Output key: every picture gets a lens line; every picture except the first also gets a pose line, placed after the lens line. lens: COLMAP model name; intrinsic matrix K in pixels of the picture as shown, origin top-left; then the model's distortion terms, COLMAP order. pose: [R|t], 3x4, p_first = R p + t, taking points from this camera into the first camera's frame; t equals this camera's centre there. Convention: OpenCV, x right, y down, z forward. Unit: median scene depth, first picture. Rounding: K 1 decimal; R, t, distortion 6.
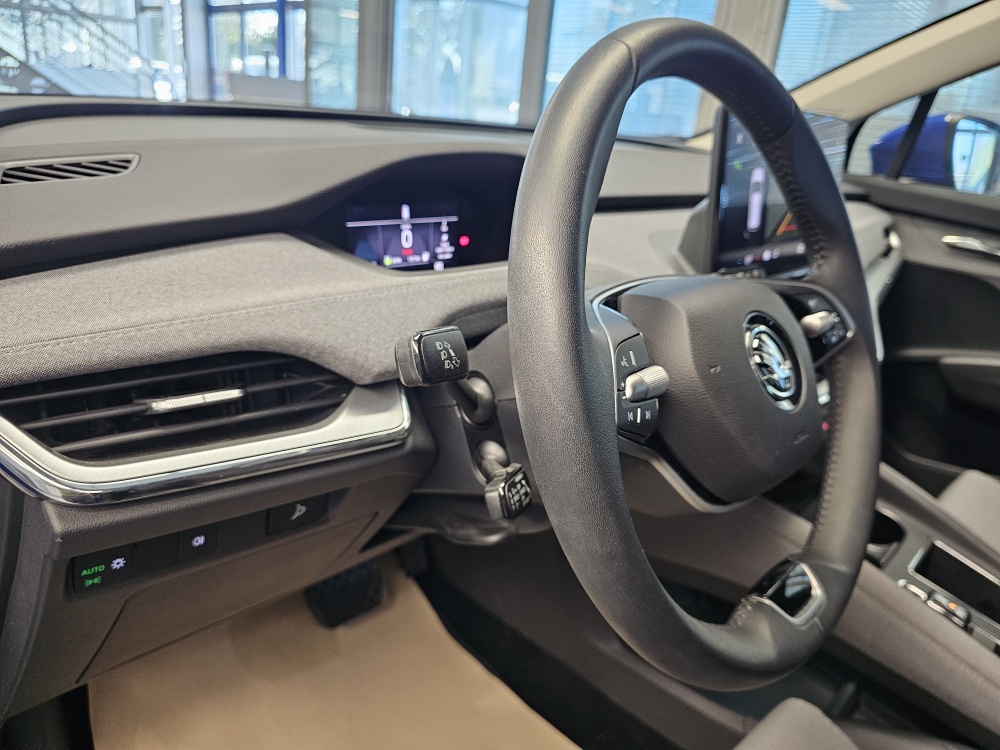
lens RADIAL K [[678.2, 0, 499.1], [0, 678.2, 378.6], [0, 0, 1]] dist [0.075782, -0.082210]
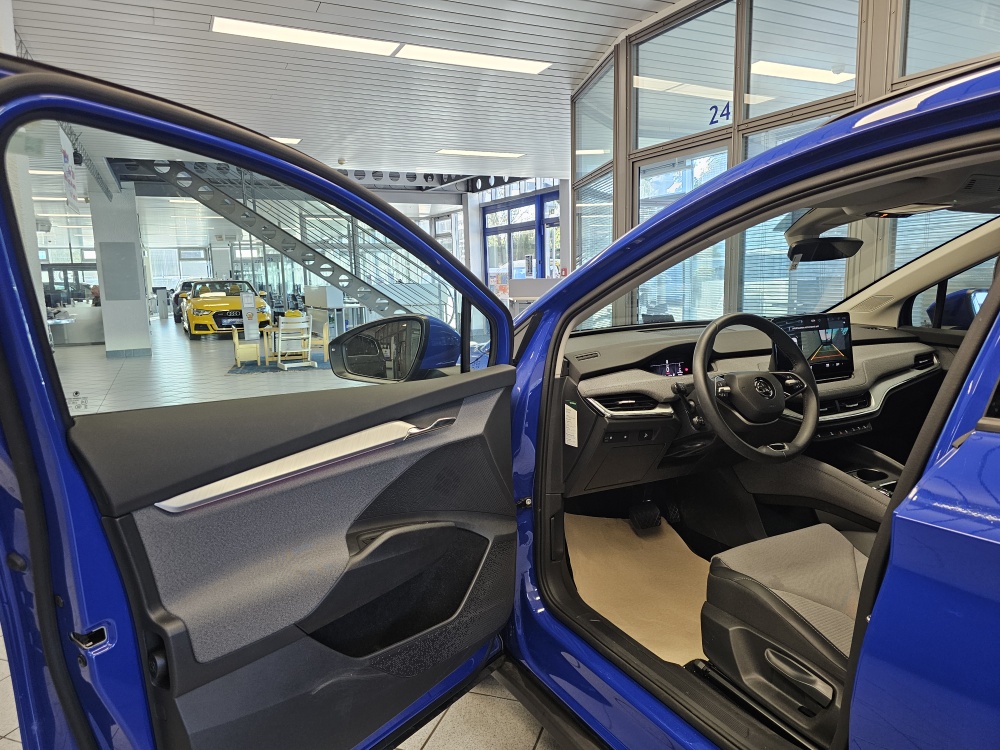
lens RADIAL K [[678.2, 0, 499.1], [0, 678.2, 378.6], [0, 0, 1]] dist [0.075782, -0.082210]
pose [[0.941509, -0.067455, -0.330169, 0.172313], [-0.009677, 0.973945, -0.226577, 0.564574], [0.336850, 0.216519, 0.916325, -2.174051]]
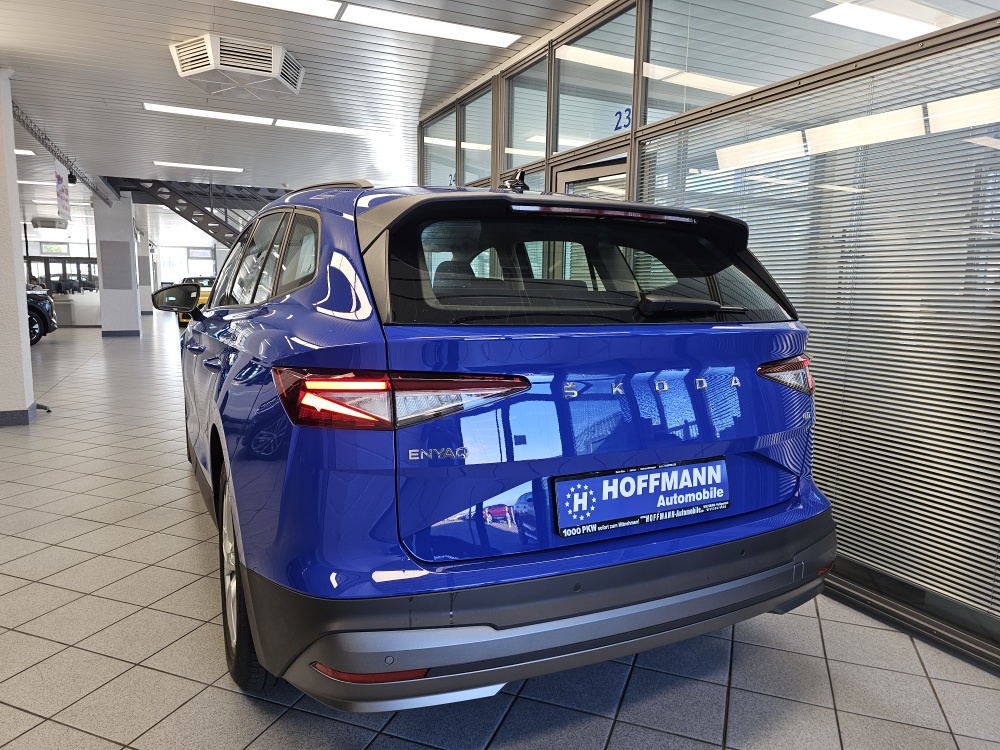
lens RADIAL K [[678.2, 0, 499.1], [0, 678.2, 378.6], [0, 0, 1]] dist [0.075782, -0.082210]
pose [[0.934641, -0.031911, -0.354157, 4.324099], [-0.057874, 0.969035, -0.240046, 1.956129], [0.350851, 0.244854, 0.903853, -4.344297]]
